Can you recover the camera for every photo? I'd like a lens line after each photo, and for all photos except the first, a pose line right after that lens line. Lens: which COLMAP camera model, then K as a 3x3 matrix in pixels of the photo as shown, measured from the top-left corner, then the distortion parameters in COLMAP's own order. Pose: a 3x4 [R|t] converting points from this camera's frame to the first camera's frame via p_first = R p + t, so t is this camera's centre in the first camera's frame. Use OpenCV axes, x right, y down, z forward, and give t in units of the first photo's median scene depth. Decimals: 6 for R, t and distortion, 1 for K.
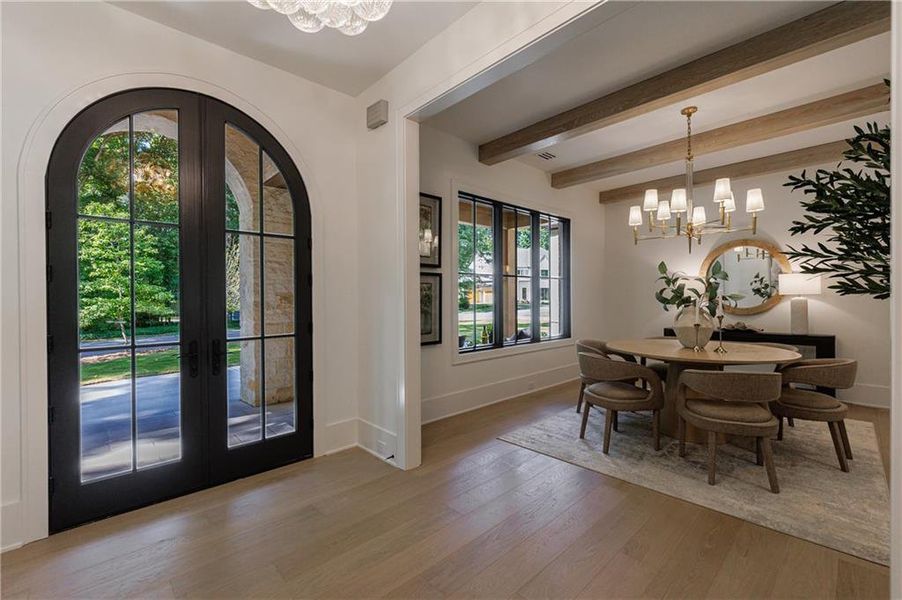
lens RADIAL K [[384.2, 0, 453.4], [0, 384.2, 298.5], [0, 0, 1]] dist [-0.011723, -0.000362]
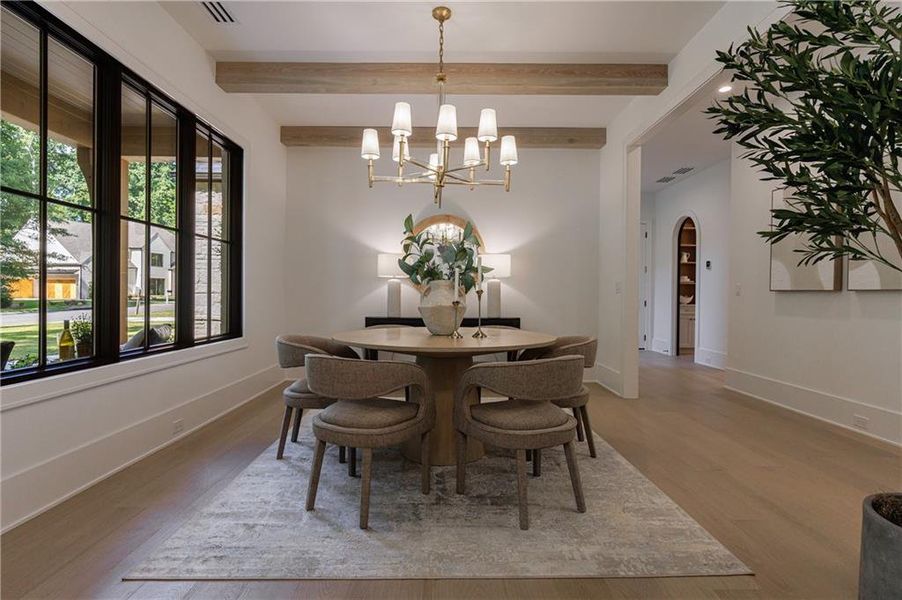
lens RADIAL K [[443.6, 0, 447.6], [0, 443.6, 296.9], [0, 0, 1]] dist [-0.003111, -0.001112]
pose [[0.683086, 0.005549, 0.730317, 0.003871], [-0.008033, 0.999968, -0.000085, 0.059268], [-0.730294, -0.005809, 0.683108, 0.436129]]
